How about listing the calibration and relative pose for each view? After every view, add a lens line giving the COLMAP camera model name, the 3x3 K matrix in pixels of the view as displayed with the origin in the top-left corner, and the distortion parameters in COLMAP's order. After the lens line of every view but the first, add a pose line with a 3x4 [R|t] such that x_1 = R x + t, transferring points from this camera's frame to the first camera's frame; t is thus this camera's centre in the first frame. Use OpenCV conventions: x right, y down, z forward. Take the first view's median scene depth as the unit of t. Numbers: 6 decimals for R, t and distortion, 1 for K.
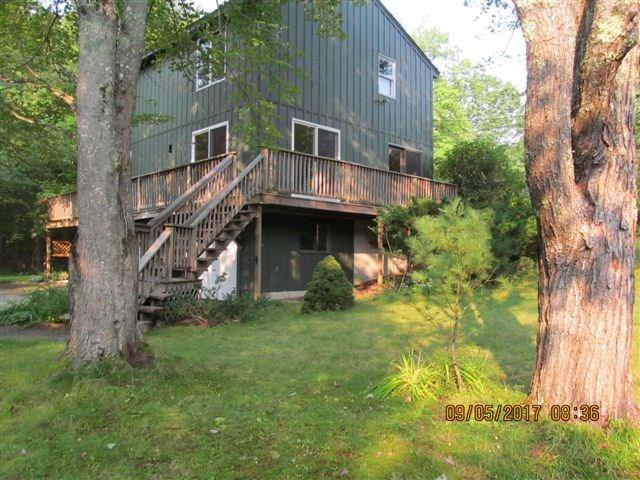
lens RADIAL K [[534.0, 0, 320.0], [0, 534.0, 240.0], [0, 0, 1]] dist [-0.053672, 0.017930]
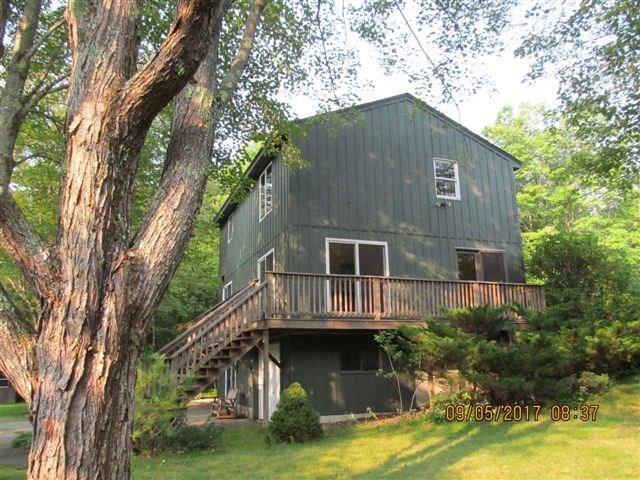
lens RADIAL K [[534.0, 0, 320.0], [0, 534.0, 240.0], [0, 0, 1]] dist [-0.053672, 0.017930]
pose [[0.914719, -0.122878, -0.384955, 0.332968], [0.044706, 0.977570, -0.205813, -0.016534], [0.401610, 0.171051, 0.899695, 0.079783]]
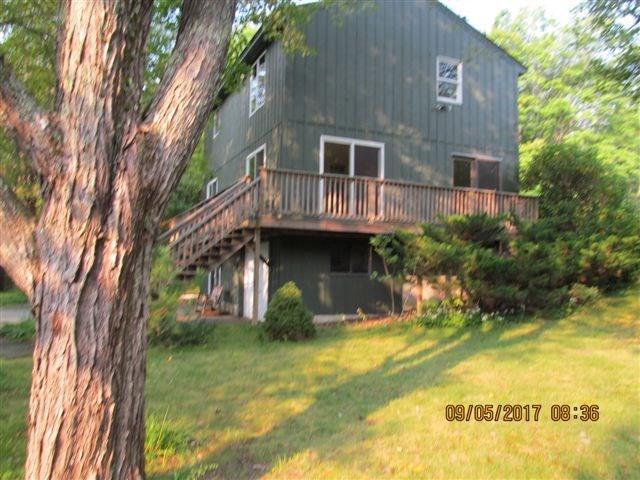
lens RADIAL K [[534.0, 0, 320.0], [0, 534.0, 240.0], [0, 0, 1]] dist [-0.053672, 0.017930]
pose [[0.933447, -0.013333, -0.358467, 0.294601], [0.004203, 0.999647, -0.026236, -0.014932], [0.358690, 0.022983, 0.933174, 0.098947]]
